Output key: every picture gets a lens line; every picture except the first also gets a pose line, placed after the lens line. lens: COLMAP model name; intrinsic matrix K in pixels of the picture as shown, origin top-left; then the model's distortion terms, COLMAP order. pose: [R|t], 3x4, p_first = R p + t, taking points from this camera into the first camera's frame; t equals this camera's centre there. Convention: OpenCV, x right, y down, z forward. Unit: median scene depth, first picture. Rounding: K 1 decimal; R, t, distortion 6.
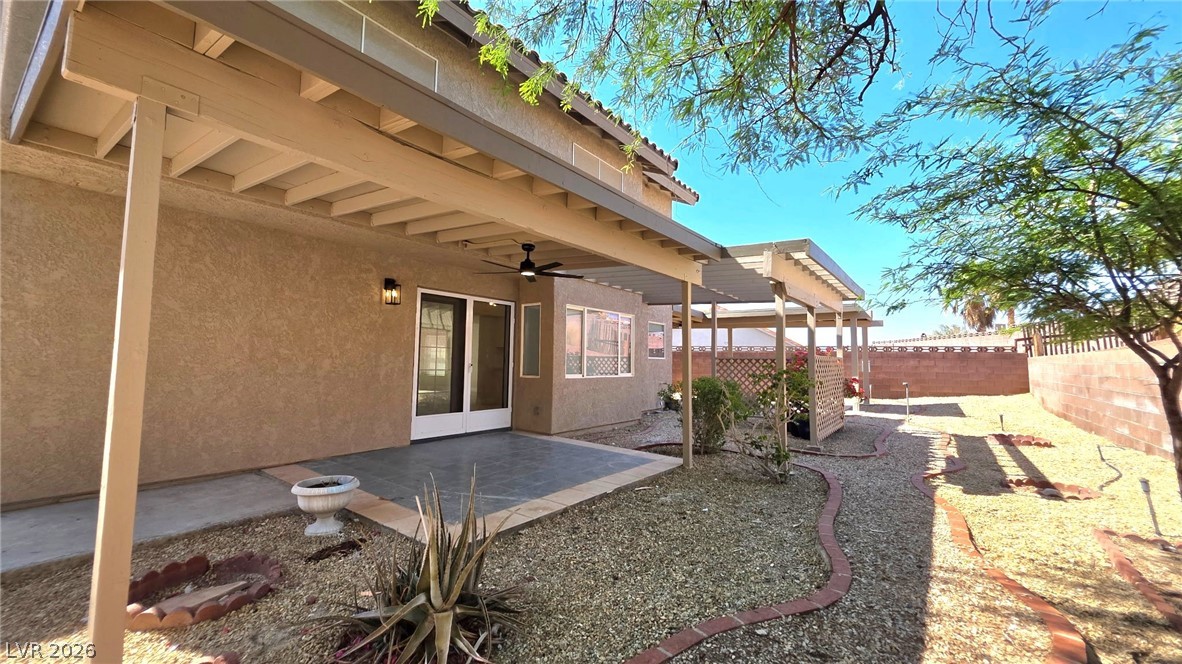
lens RADIAL K [[472.7, 0, 589.6], [0, 472.7, 326.4], [0, 0, 1]] dist [0.002031, -0.000185]
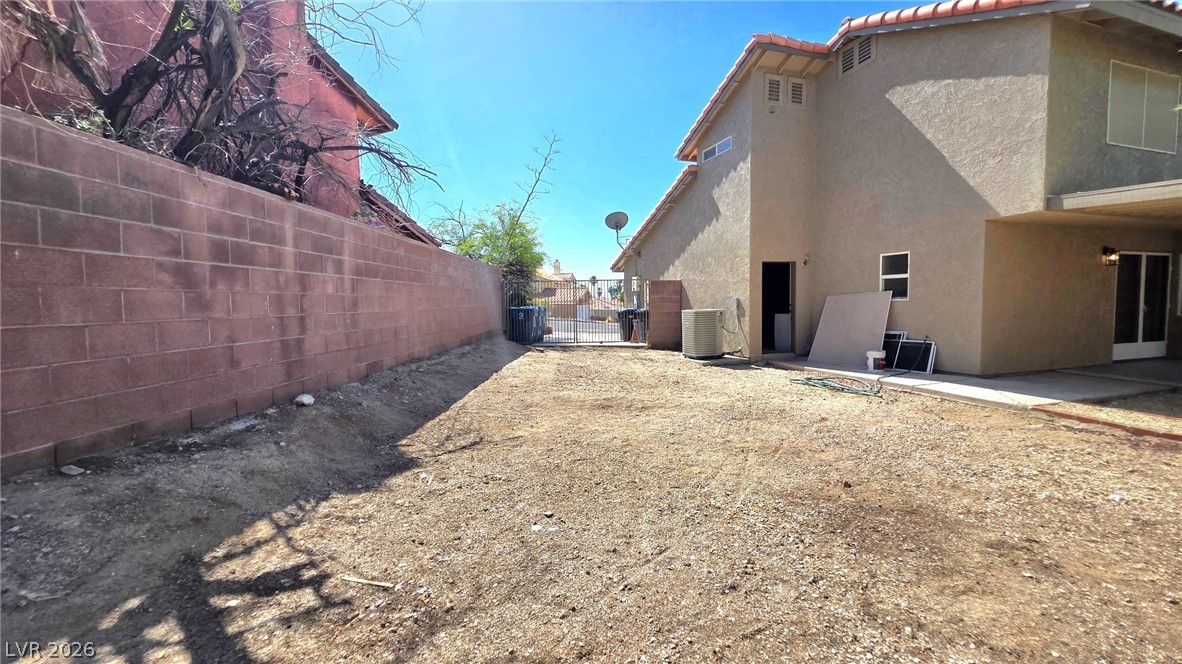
lens RADIAL K [[472.7, 0, 589.6], [0, 472.7, 326.4], [0, 0, 1]] dist [0.002031, -0.000185]
pose [[0.820315, 0.005171, -0.571889, -0.735350], [0.067673, 0.992056, 0.106040, -0.100427], [0.567894, -0.125688, 0.813449, -0.887107]]
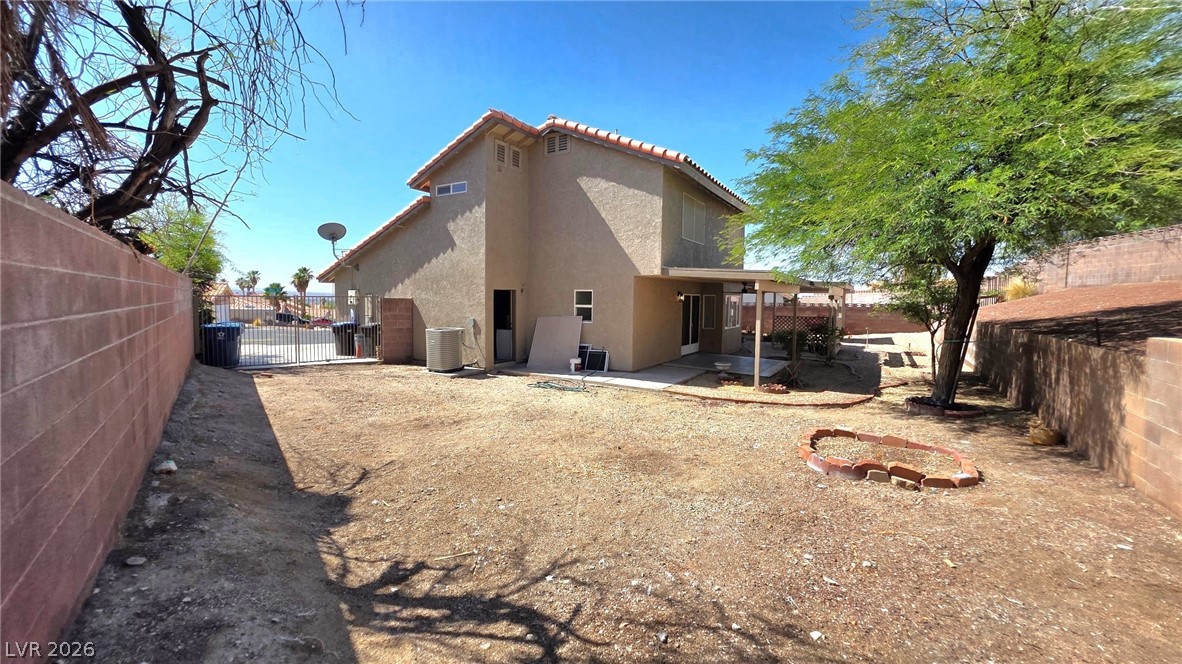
lens RADIAL K [[472.7, 0, 589.6], [0, 472.7, 326.4], [0, 0, 1]] dist [0.002031, -0.000185]
pose [[0.996457, -0.008176, 0.083701, -0.919159], [-0.003373, 0.990576, 0.136923, -0.215520], [-0.084032, -0.136721, 0.987039, -1.197399]]
